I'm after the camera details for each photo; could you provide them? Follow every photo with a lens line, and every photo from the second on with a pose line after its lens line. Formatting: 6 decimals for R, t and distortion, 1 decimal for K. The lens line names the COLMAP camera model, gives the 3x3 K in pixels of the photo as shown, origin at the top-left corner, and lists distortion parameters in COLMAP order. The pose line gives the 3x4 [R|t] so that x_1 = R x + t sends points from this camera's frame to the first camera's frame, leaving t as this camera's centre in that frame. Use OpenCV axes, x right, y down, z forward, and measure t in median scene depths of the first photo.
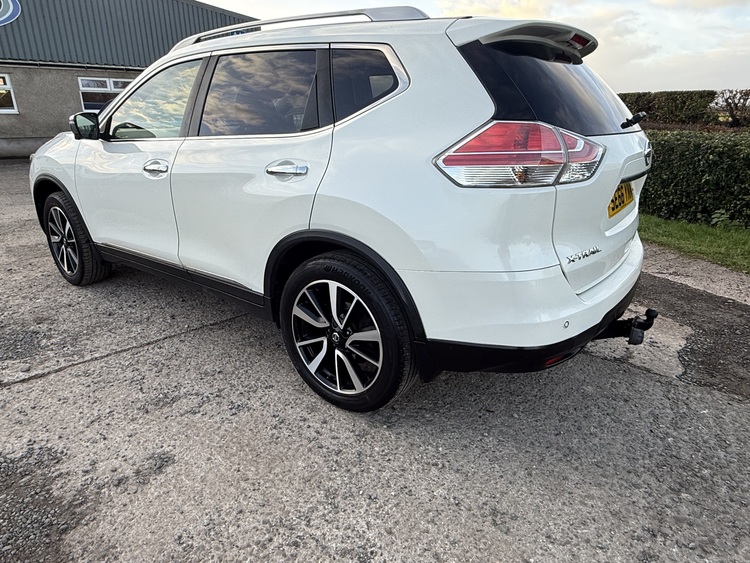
lens RADIAL K [[481.7, 0, 375.0], [0, 481.7, 281.5], [0, 0, 1]] dist [-0.000041, 0.001574]
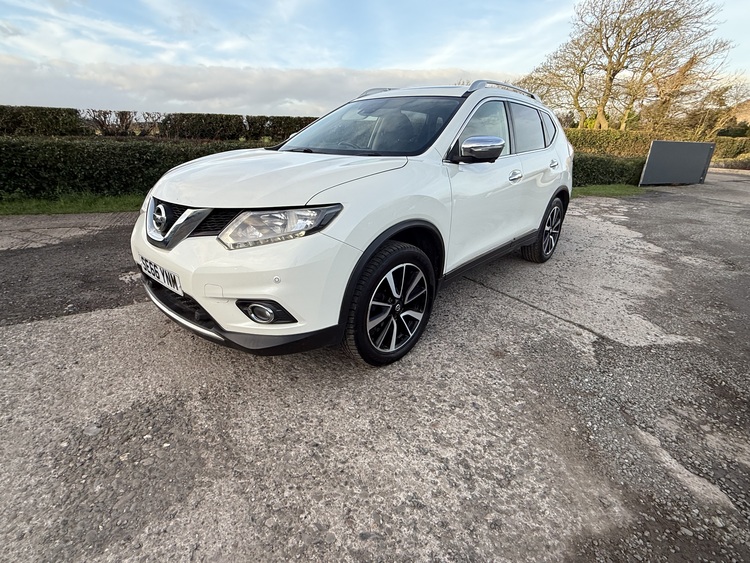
lens RADIAL K [[375.8, 0, 375.0], [0, 375.8, 281.5], [0, 0, 1]] dist [-0.002003, -0.000212]
pose [[0.057764, -0.336059, 0.940068, -1.604098], [0.319839, 0.898237, 0.301452, -0.411856], [-0.945709, 0.283258, 0.159371, 1.272363]]
